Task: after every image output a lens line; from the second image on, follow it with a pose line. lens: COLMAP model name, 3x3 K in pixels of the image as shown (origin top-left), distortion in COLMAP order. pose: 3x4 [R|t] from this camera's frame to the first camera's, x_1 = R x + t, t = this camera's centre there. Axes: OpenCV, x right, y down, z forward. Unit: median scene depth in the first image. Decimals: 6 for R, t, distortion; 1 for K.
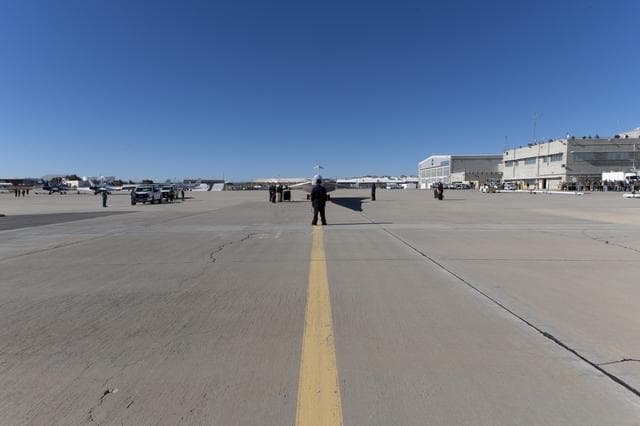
lens RADIAL K [[420.1, 0, 320.0], [0, 420.1, 213.0], [0, 0, 1]] dist [0.040554, -0.000983]
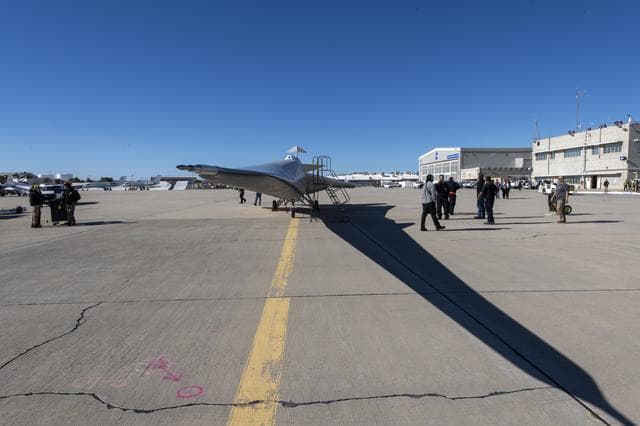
lens RADIAL K [[437.4, 0, 300.9], [0, 437.4, 211.9], [0, 0, 1]] dist [-0.008837, -0.002129]
pose [[0.999981, 0.000652, -0.006051, 0.002125], [-0.000650, 1.000000, 0.000308, -0.013195], [0.006051, -0.000304, 0.999982, 0.186448]]
